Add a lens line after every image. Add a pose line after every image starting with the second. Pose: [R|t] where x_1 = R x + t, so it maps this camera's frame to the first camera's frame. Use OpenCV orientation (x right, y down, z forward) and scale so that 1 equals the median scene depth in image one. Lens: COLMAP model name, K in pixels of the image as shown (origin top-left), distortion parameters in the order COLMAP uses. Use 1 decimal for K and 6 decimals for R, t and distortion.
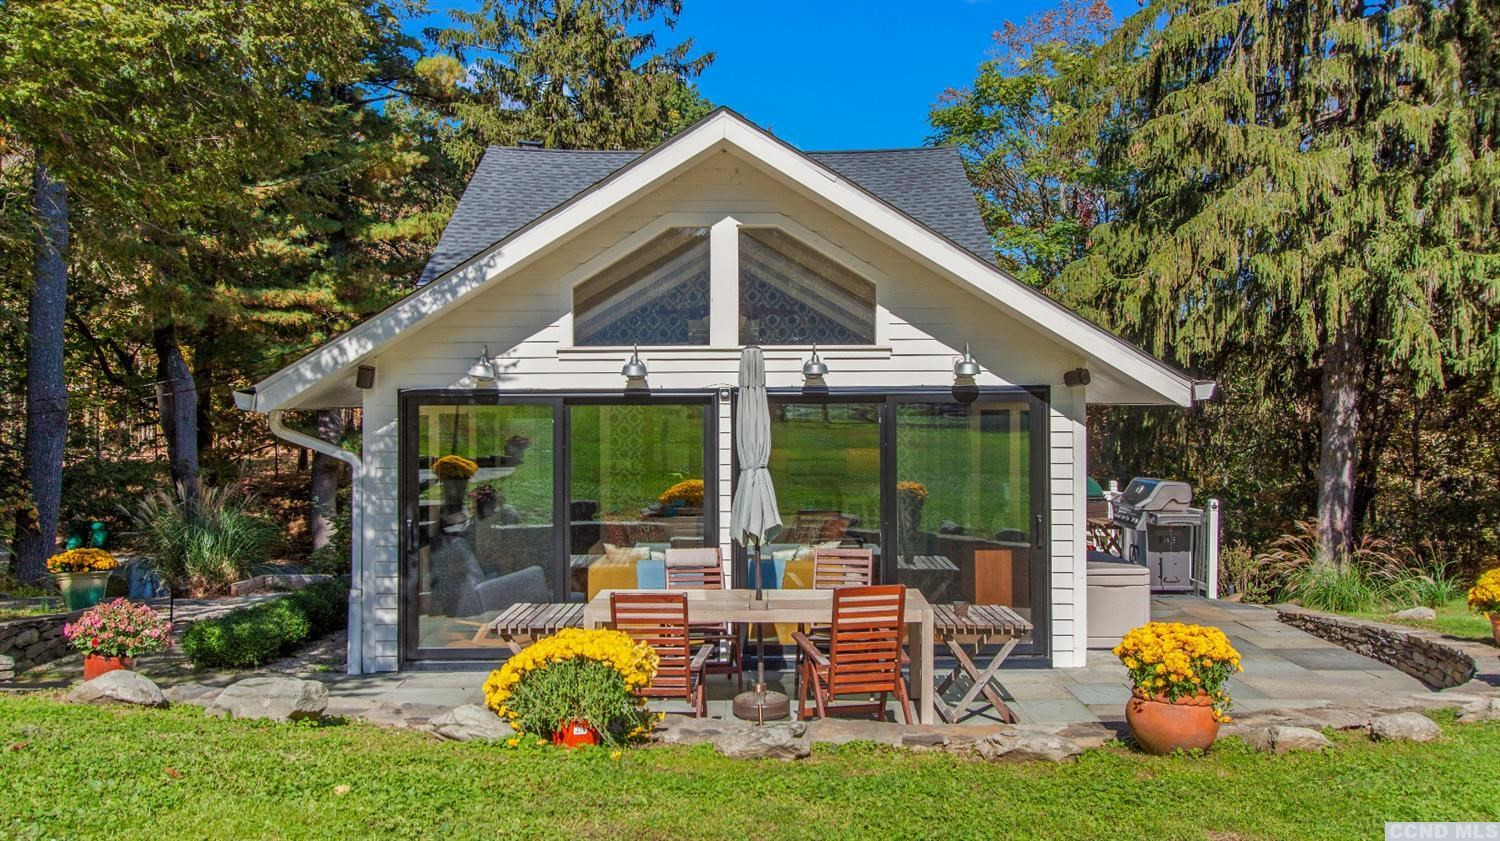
lens RADIAL K [[1309.7, 0, 753.8], [0, 1309.7, 361.1], [0, 0, 1]] dist [-0.005308, -0.000415]
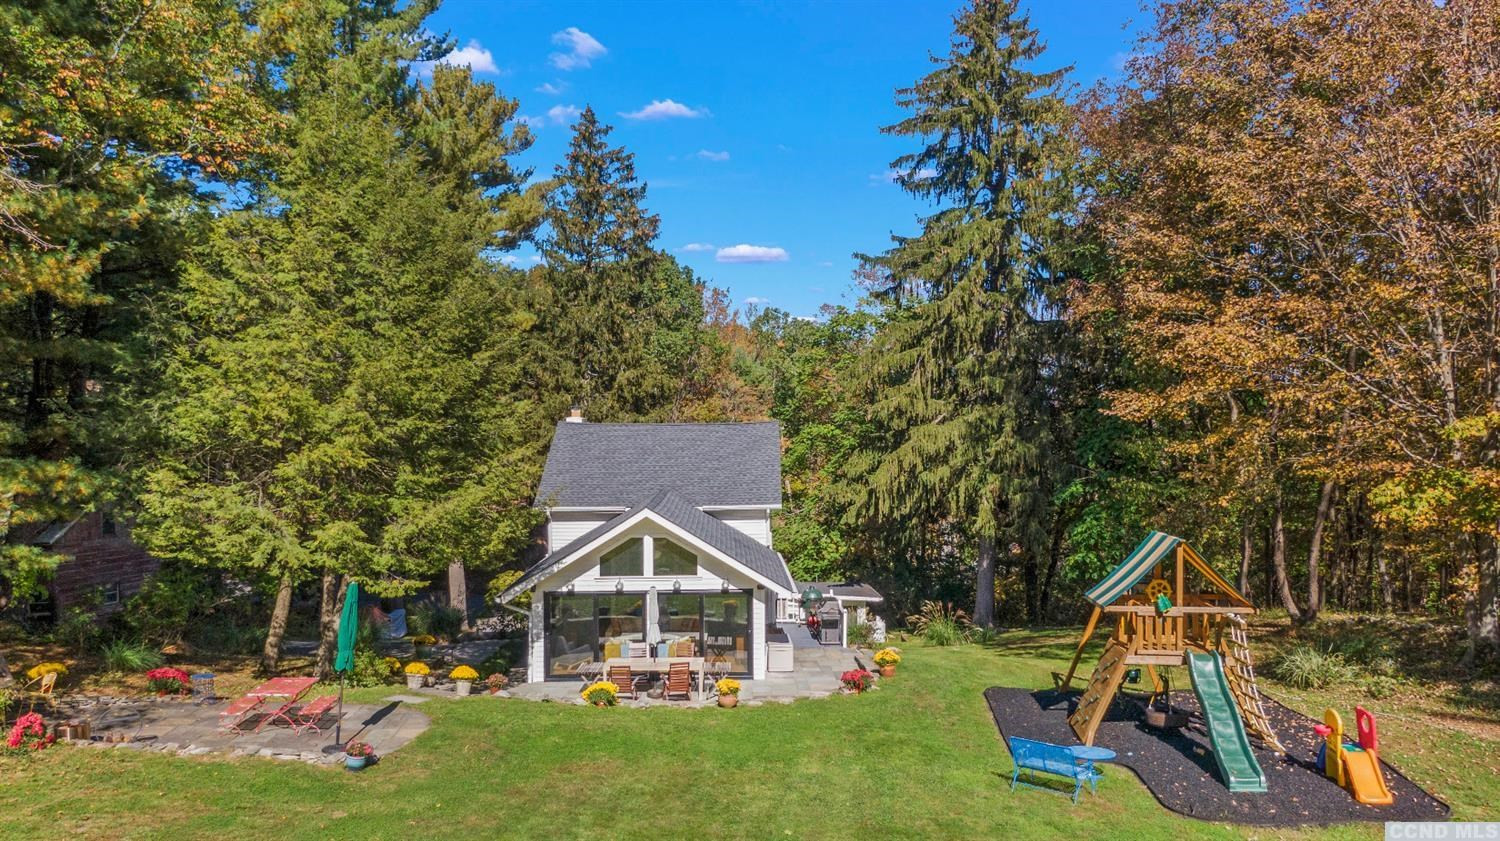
lens RADIAL K [[1061.8, 0, 750.0], [0, 1061.8, 420.5], [0, 0, 1]] dist [0.029335, 0.001894]
pose [[0.999966, 0.000754, 0.008170, 0.198848], [-0.001007, 0.999518, 0.031038, -0.460612], [-0.008143, -0.031045, 0.999485, -1.513314]]
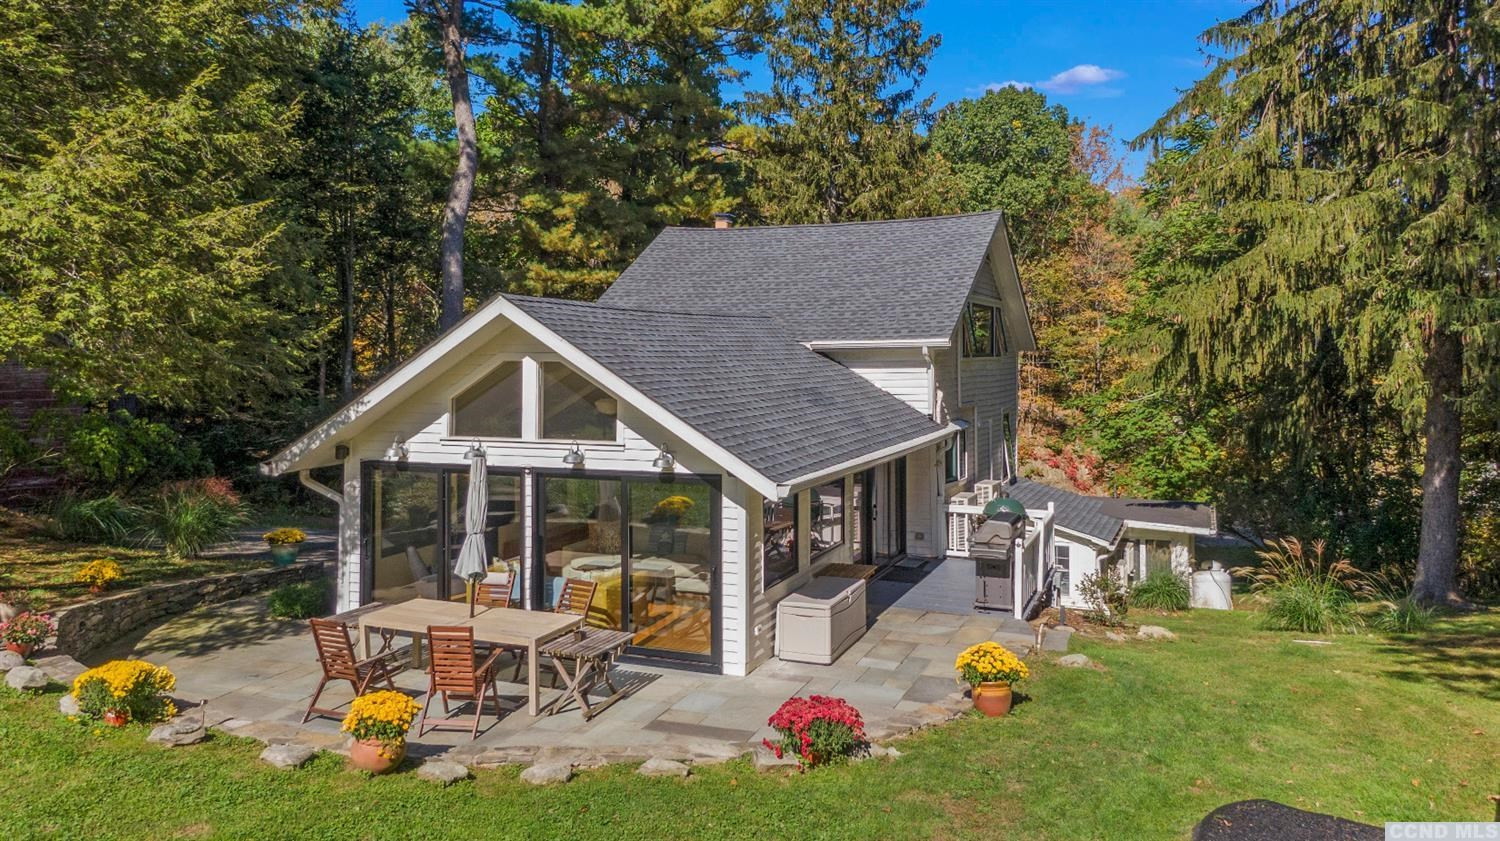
lens RADIAL K [[1087.2, 0, 753.2], [0, 1087.2, 303.5], [0, 0, 1]] dist [-0.010179, -0.004610]
pose [[0.916707, -0.014654, -0.399292, 0.734172], [0.014954, 0.999885, -0.002365, -0.164430], [0.399281, -0.003803, 0.916821, -0.066072]]
